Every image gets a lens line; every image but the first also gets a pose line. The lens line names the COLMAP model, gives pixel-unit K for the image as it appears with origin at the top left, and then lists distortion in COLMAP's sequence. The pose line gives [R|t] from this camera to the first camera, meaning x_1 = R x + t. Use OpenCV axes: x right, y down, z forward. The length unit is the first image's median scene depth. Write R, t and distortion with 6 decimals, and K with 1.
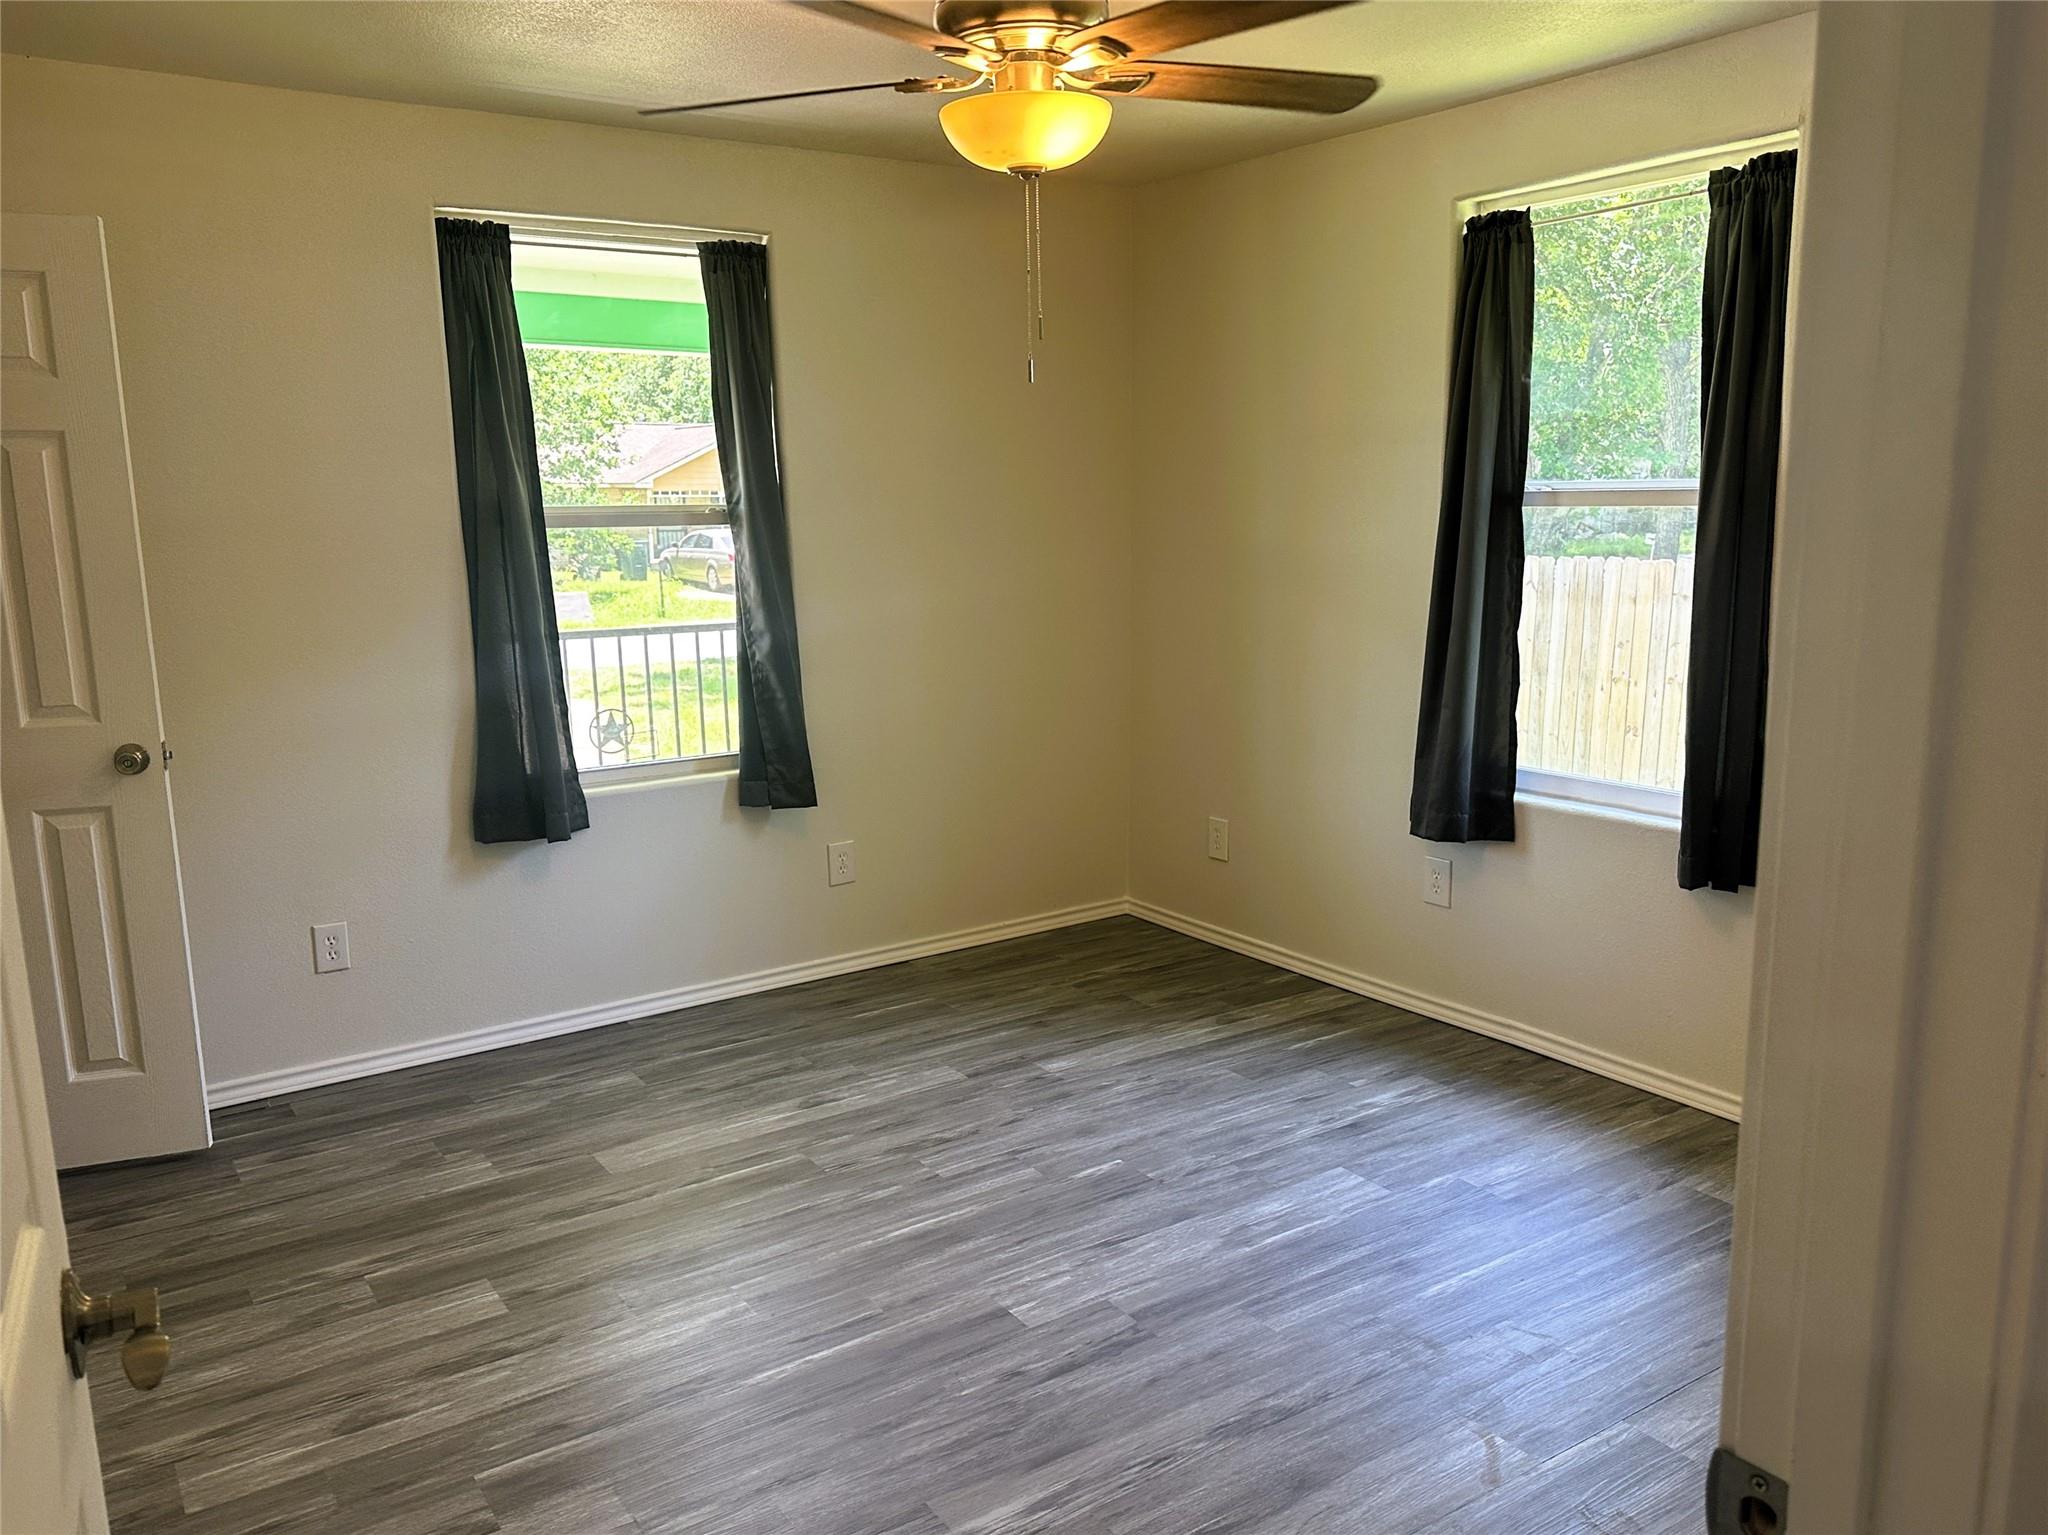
lens RADIAL K [[1533.6, 0, 1024.0], [0, 1533.6, 767.5], [0, 0, 1]] dist [0.166363, -0.308383]
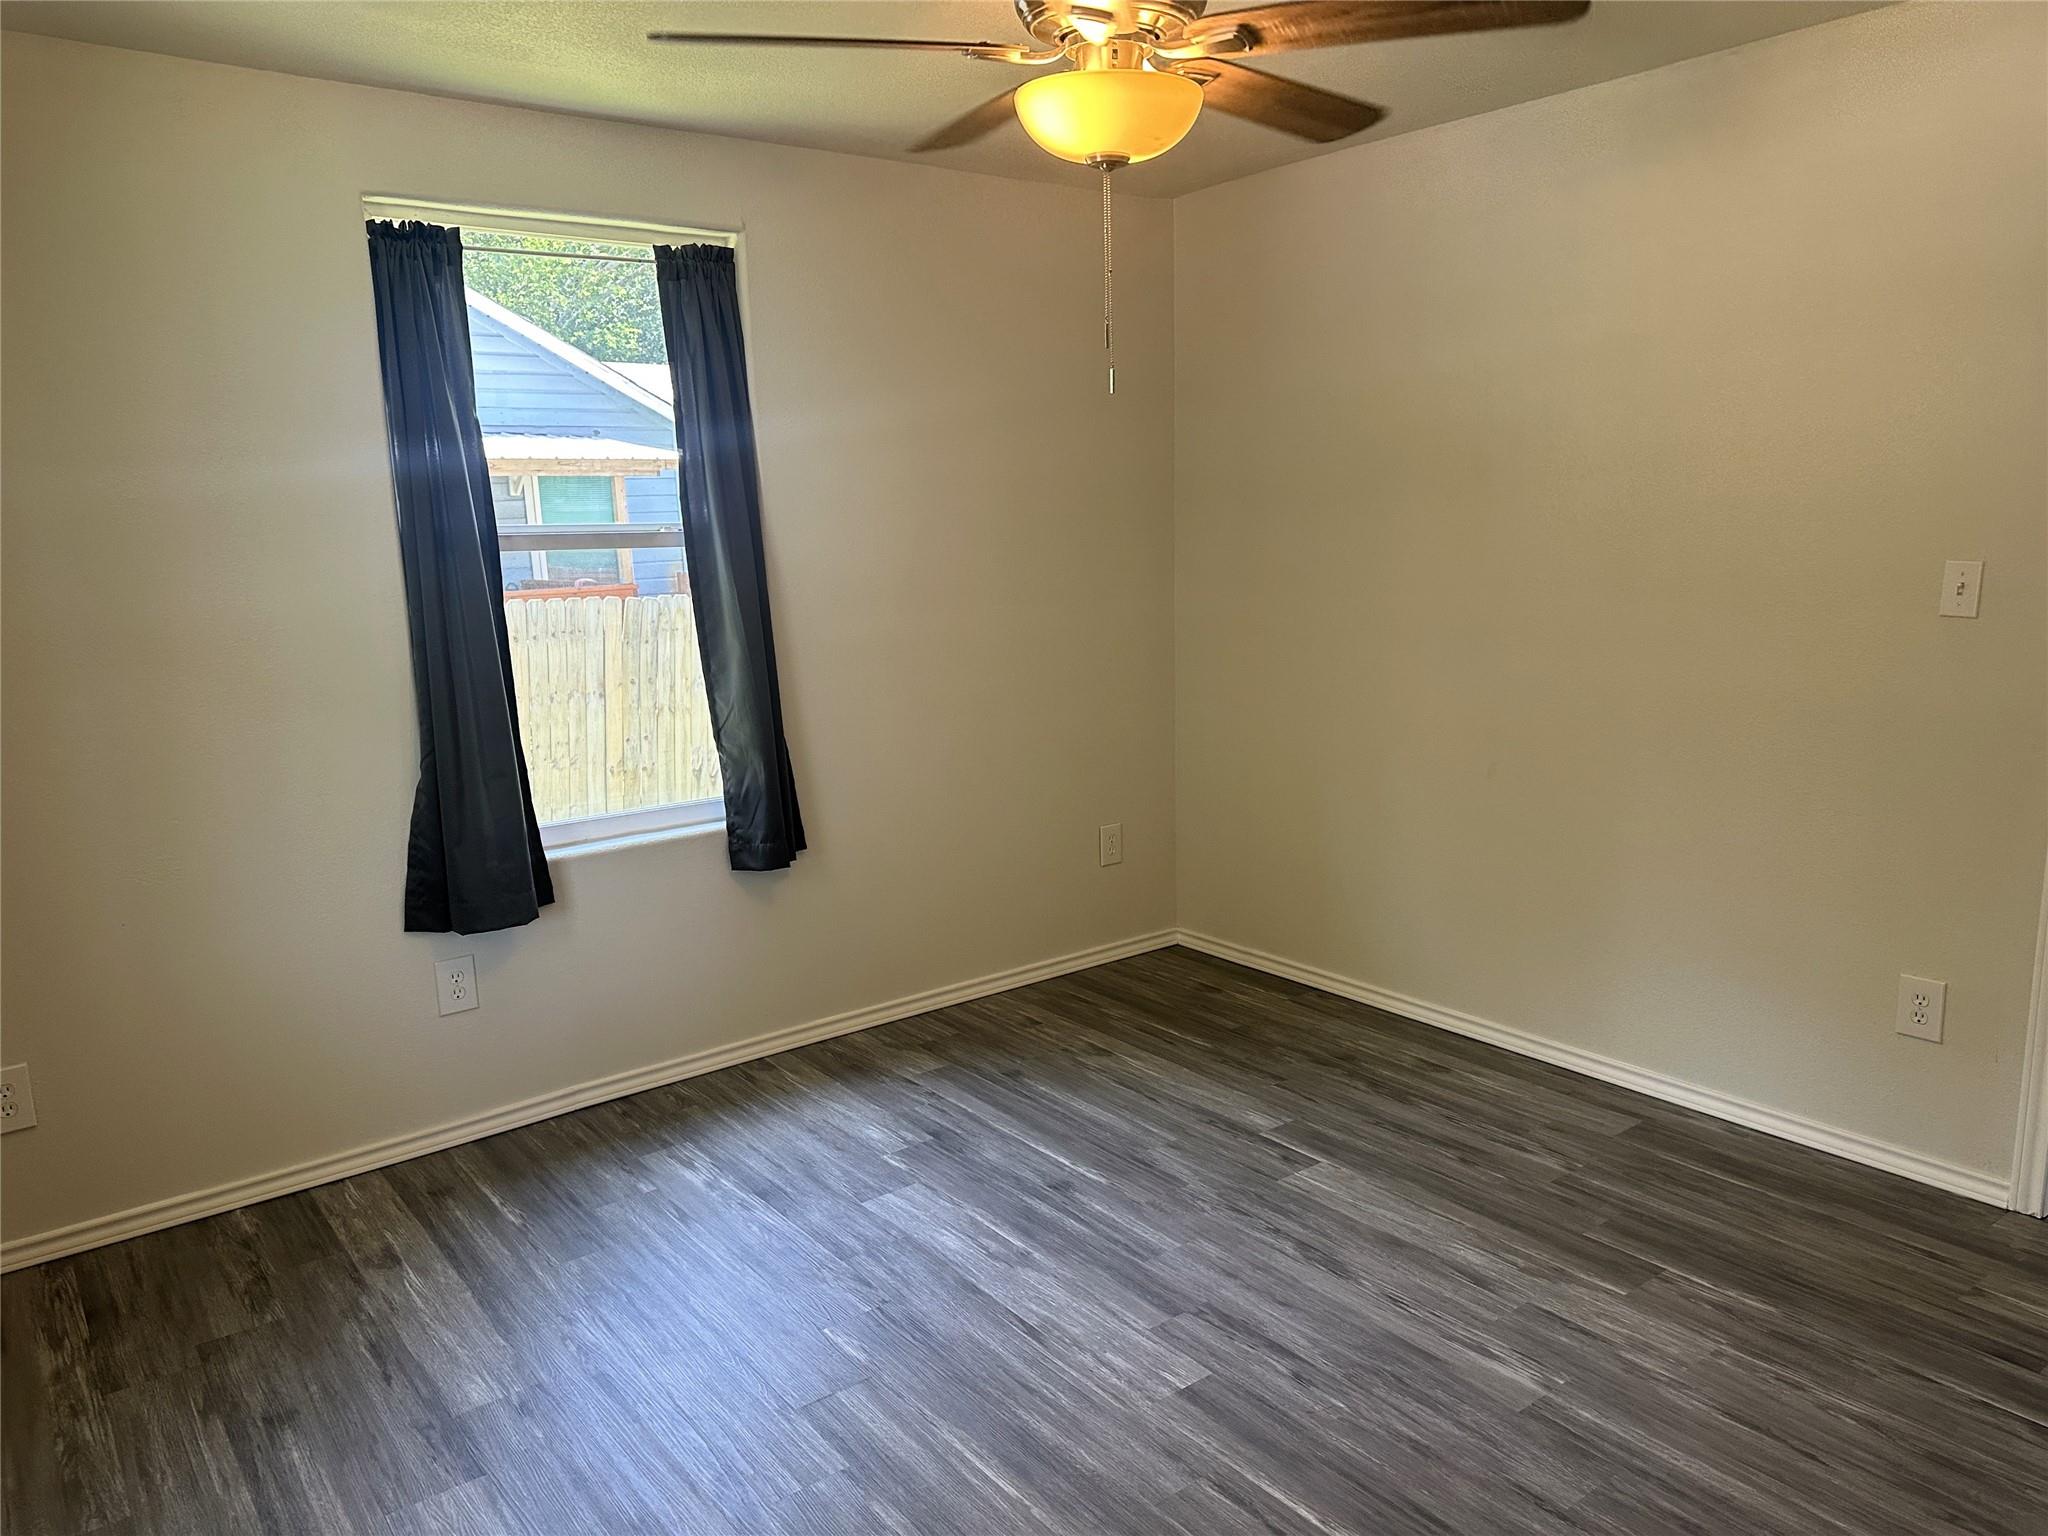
lens RADIAL K [[1425.6, 0, 1024.0], [0, 1425.6, 768.0], [0, 0, 1]] dist [0.148584, -0.230657]
pose [[-0.061784, -0.157785, 0.985539, -0.594149], [0.199907, 0.965460, 0.167103, -0.129092], [-0.977865, 0.207340, -0.028107, 0.770244]]
